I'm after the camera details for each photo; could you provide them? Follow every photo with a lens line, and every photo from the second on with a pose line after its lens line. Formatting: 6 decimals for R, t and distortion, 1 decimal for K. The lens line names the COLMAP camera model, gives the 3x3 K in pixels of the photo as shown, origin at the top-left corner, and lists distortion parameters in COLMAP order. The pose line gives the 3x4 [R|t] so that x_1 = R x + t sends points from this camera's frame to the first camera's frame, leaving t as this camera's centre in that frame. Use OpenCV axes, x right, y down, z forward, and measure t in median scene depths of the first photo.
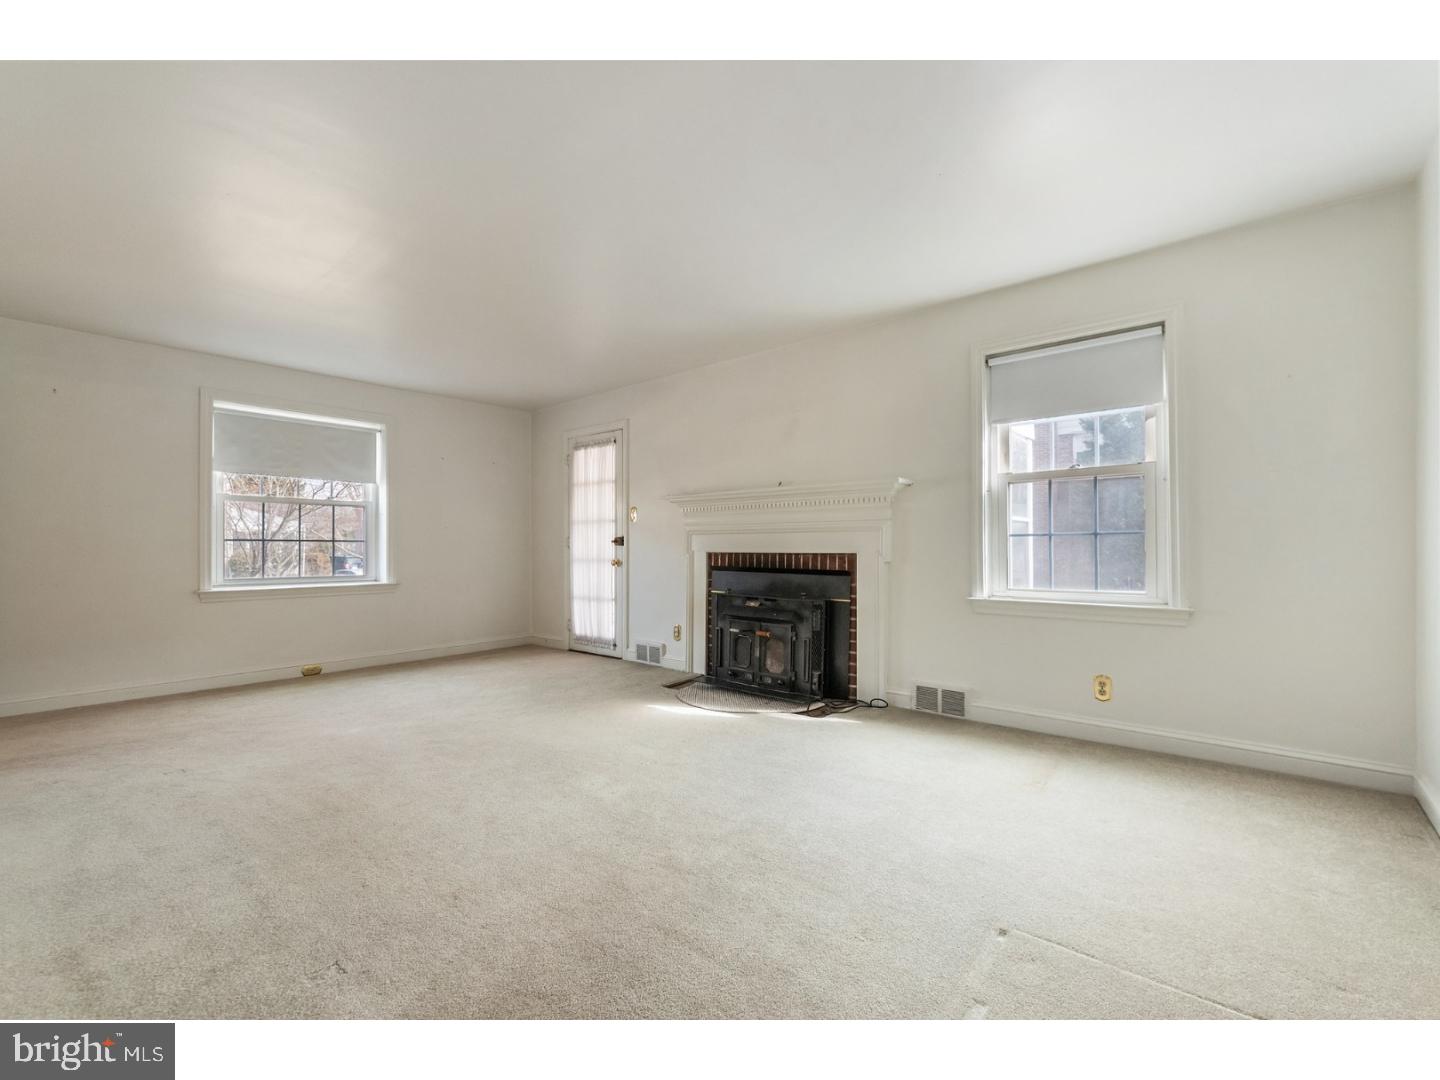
lens RADIAL K [[613.5, 0, 730.6], [0, 613.5, 544.4], [0, 0, 1]] dist [0.001139, 0.000110]
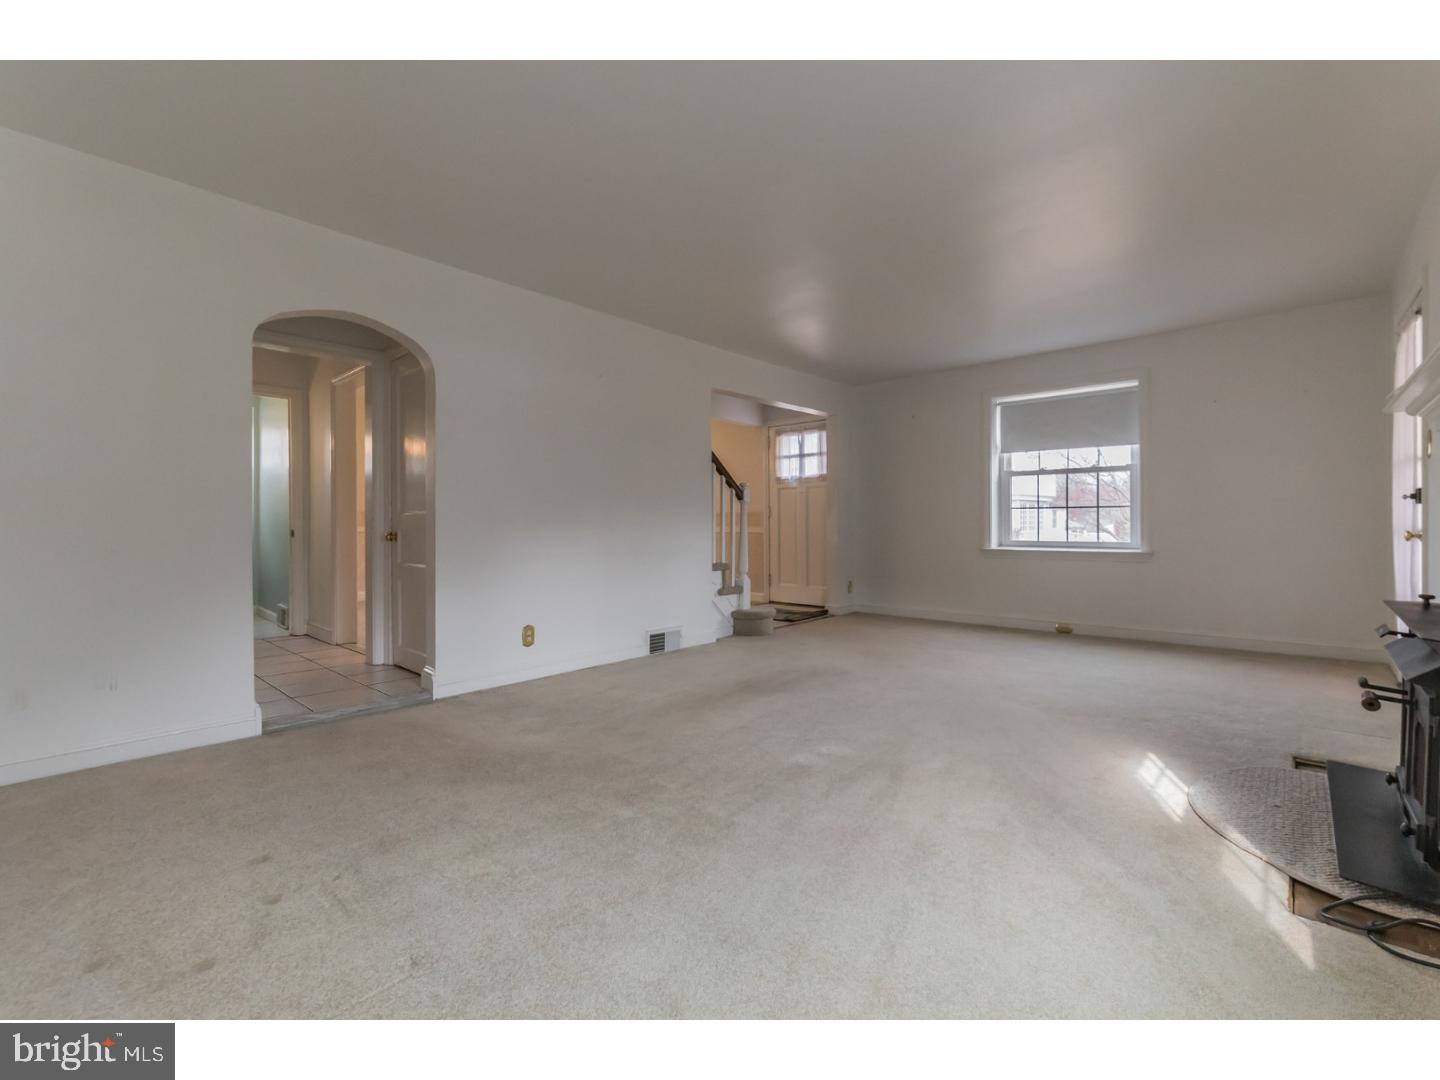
lens RADIAL K [[592.7, 0, 719.4], [0, 592.7, 519.5], [0, 0, 1]] dist [0.000675, 0.000004]
pose [[0.007278, 0.001020, -0.999973, 0.350181], [0.013202, 0.999912, 0.001116, 0.006744], [0.999886, -0.013210, 0.007264, 0.393345]]
